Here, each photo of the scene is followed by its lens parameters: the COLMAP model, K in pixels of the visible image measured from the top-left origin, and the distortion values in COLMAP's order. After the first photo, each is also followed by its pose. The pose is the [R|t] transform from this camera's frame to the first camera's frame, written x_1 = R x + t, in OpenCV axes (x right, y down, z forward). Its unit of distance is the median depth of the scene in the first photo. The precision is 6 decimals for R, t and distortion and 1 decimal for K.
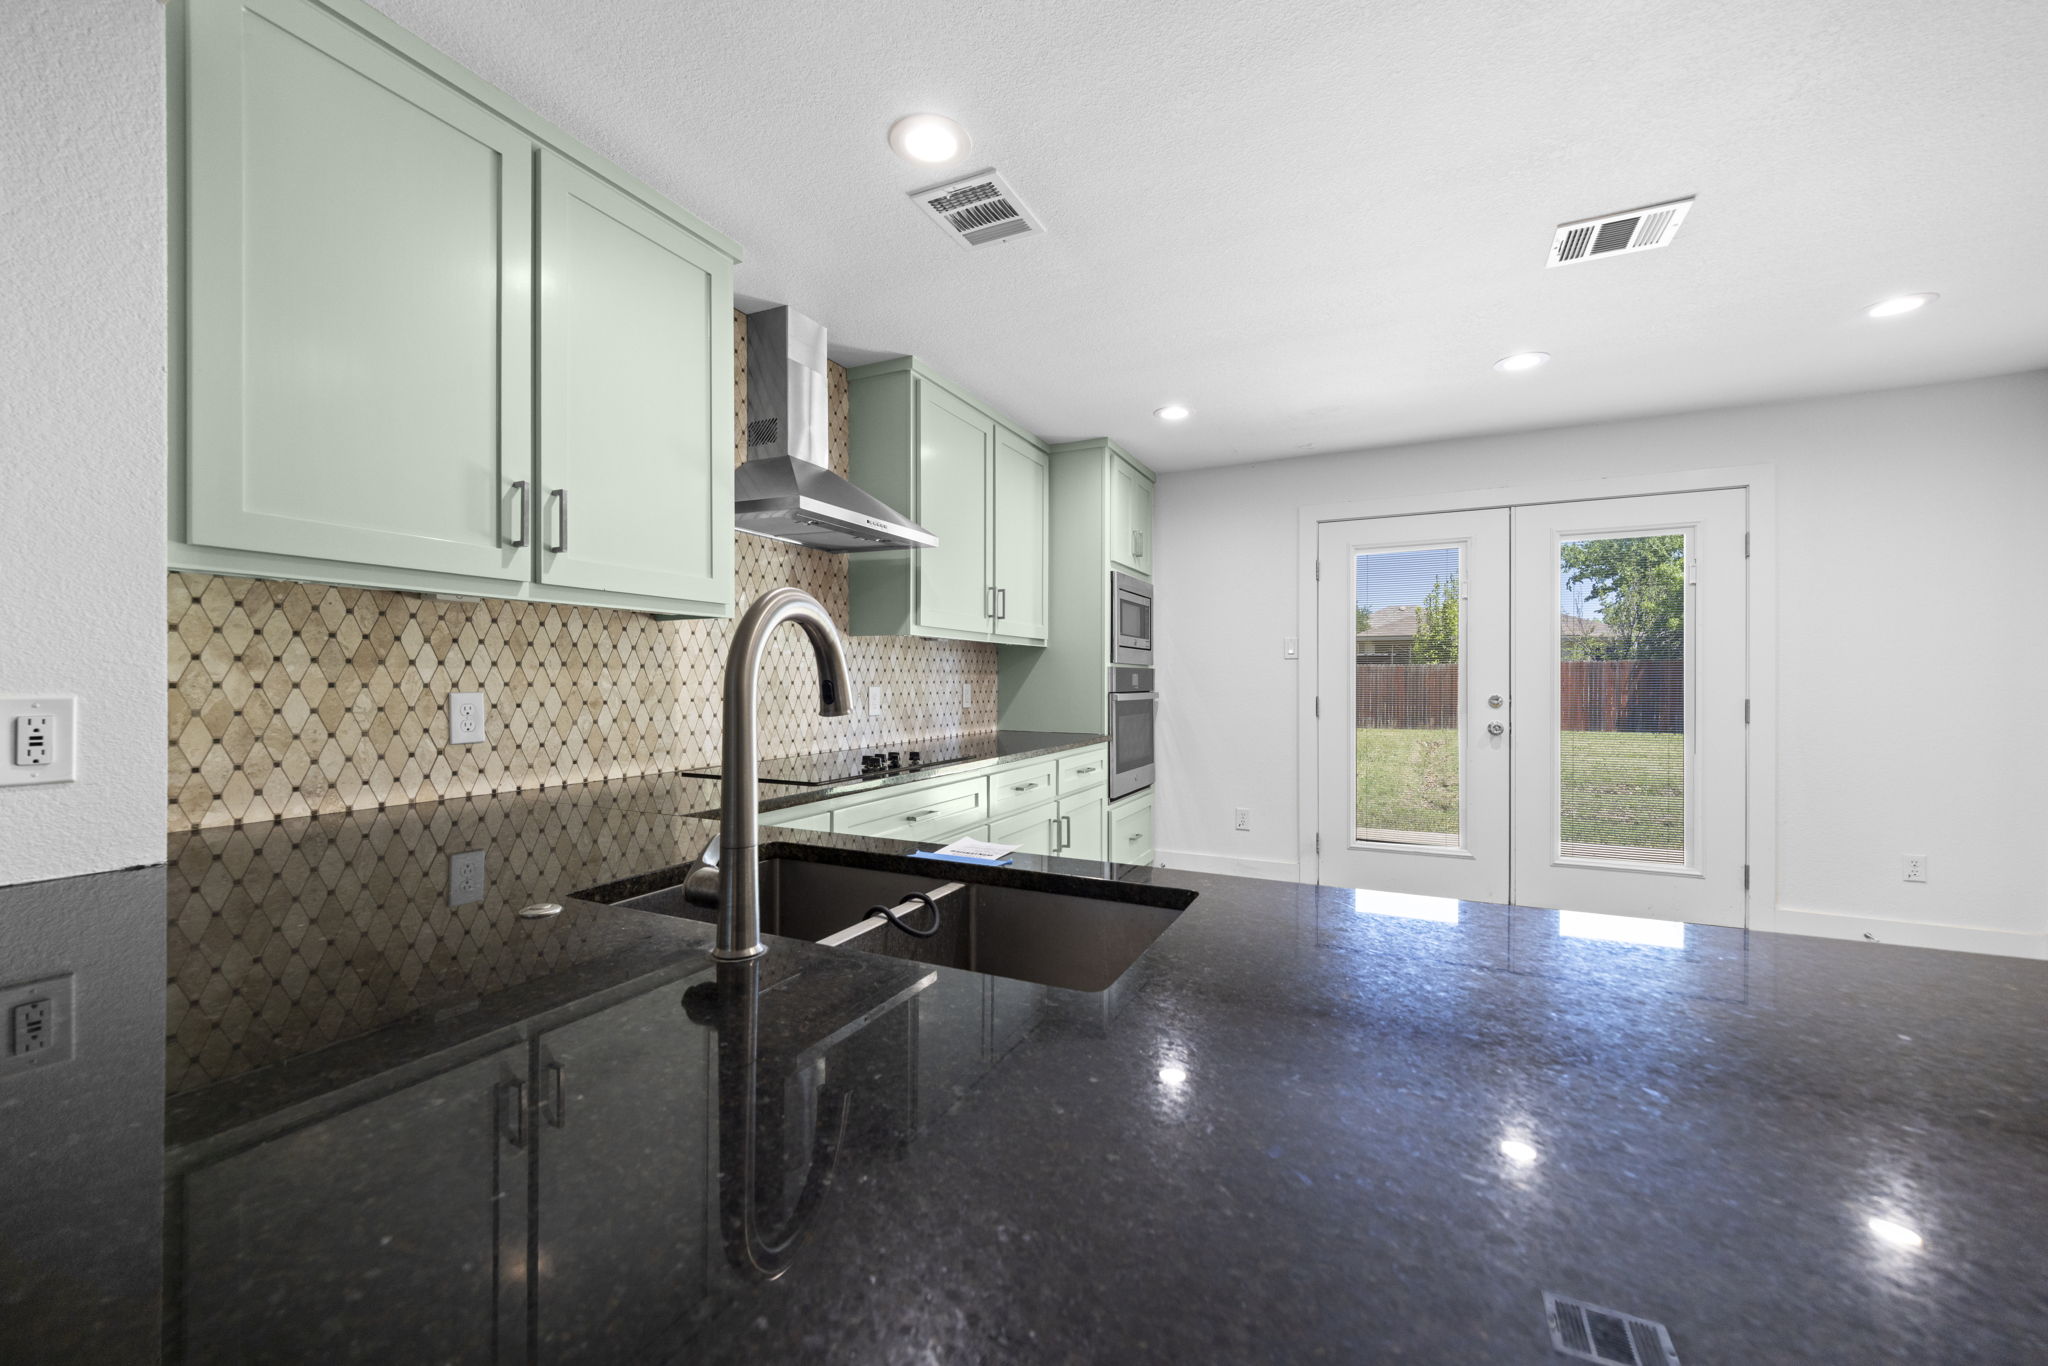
lens RADIAL K [[798.0, 0, 1024.4], [0, 798.0, 675.4], [0, 0, 1]] dist [-0.000643, -0.000440]
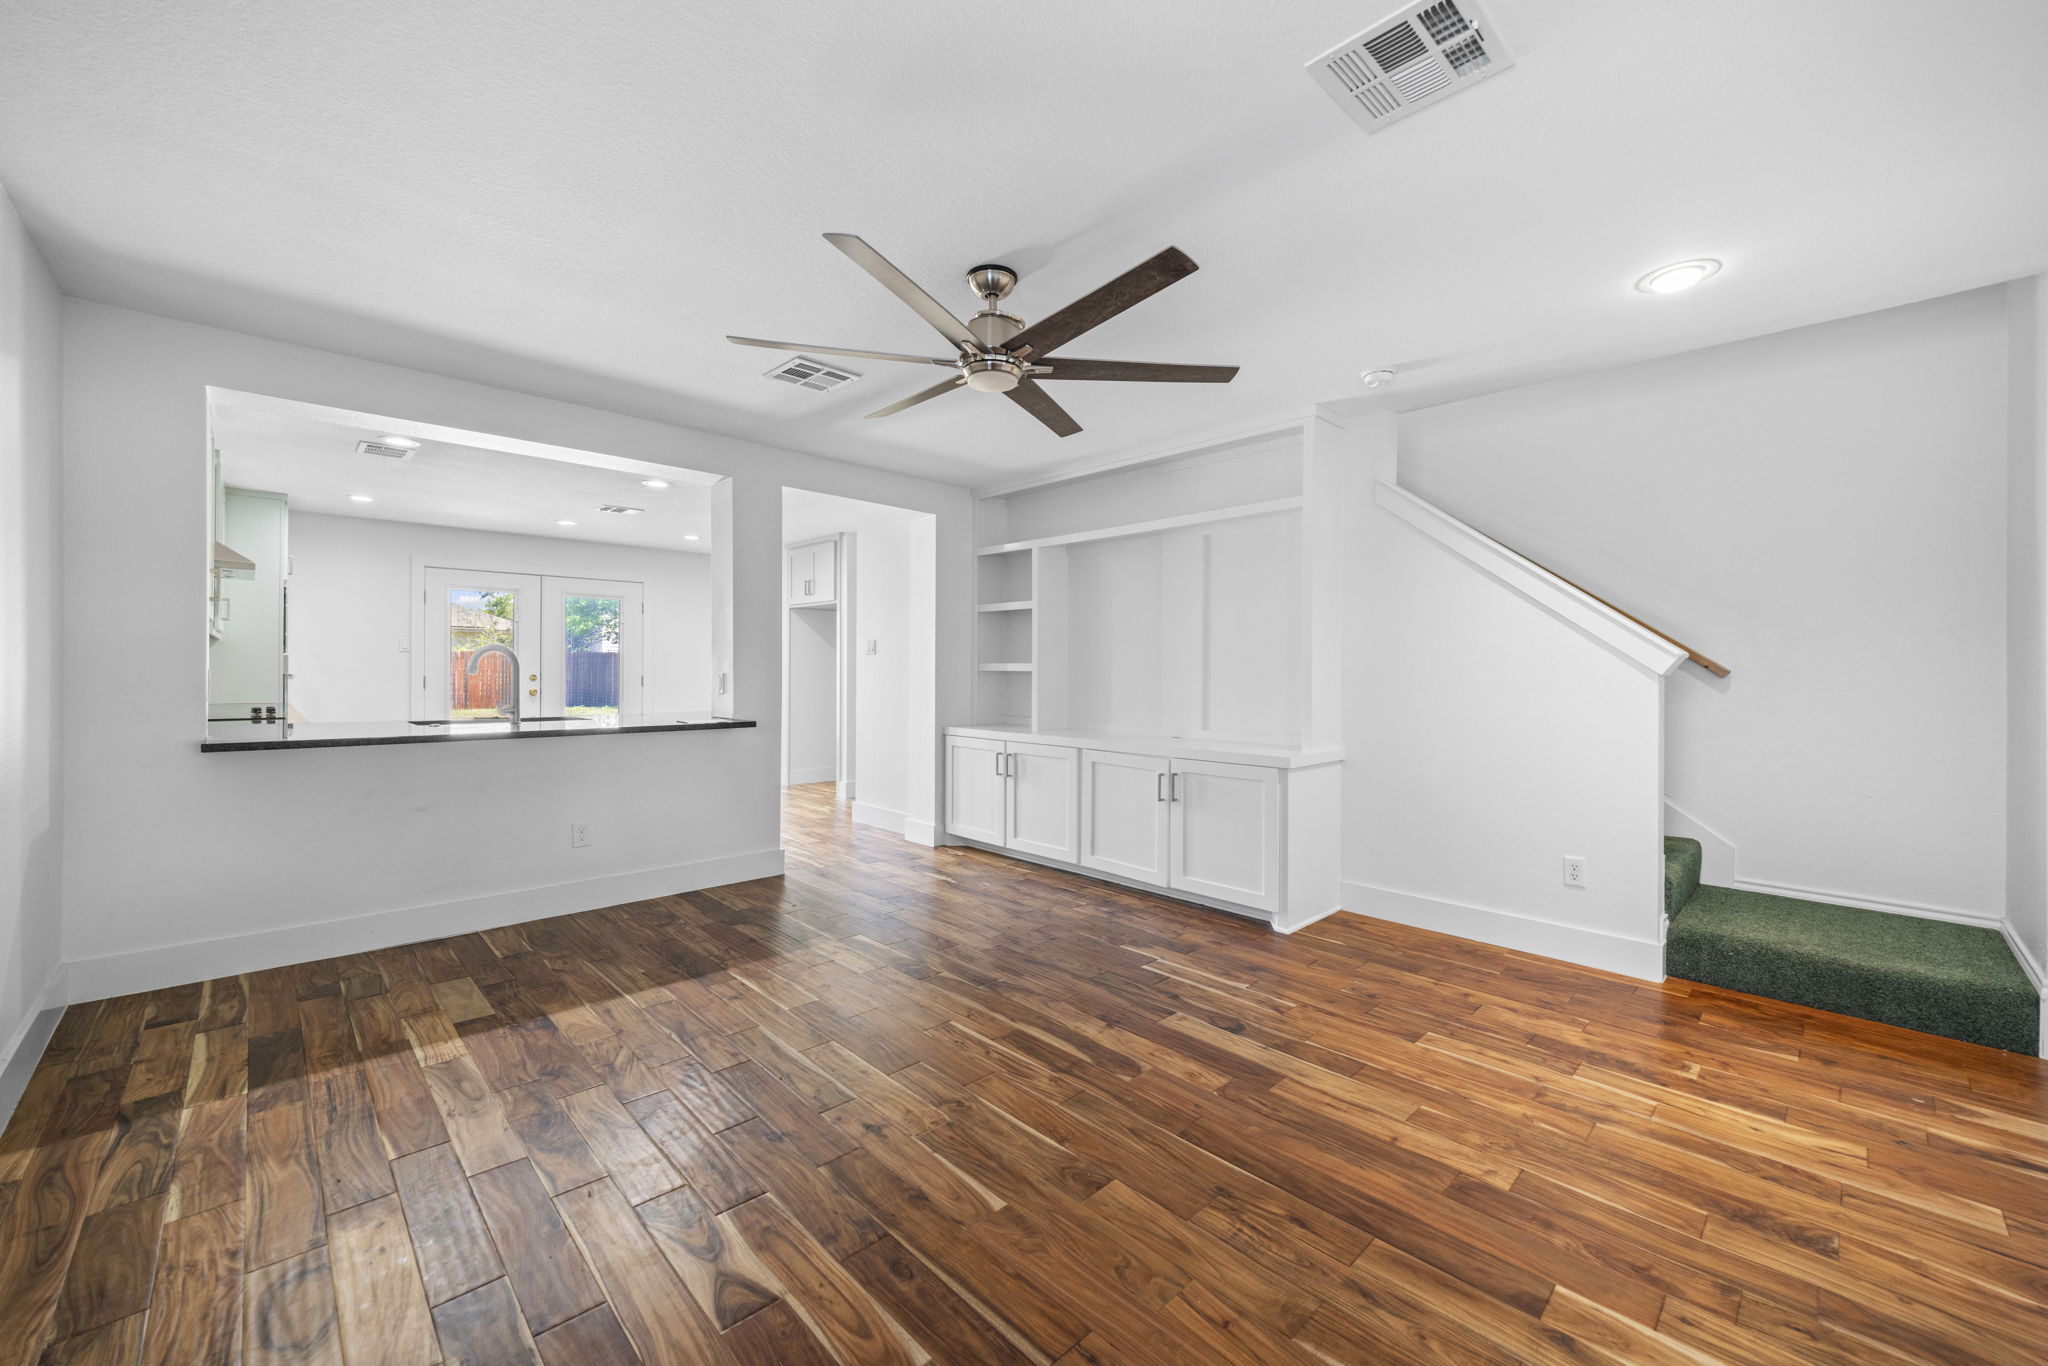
lens RADIAL K [[798.0, 0, 1024.4], [0, 798.0, 675.4], [0, 0, 1]] dist [-0.000643, -0.000440]
pose [[0.338350, -0.008905, 0.940978, -0.945536], [-0.008899, 0.999880, 0.012663, -0.007640], [-0.940978, -0.012658, 0.338230, -0.871694]]
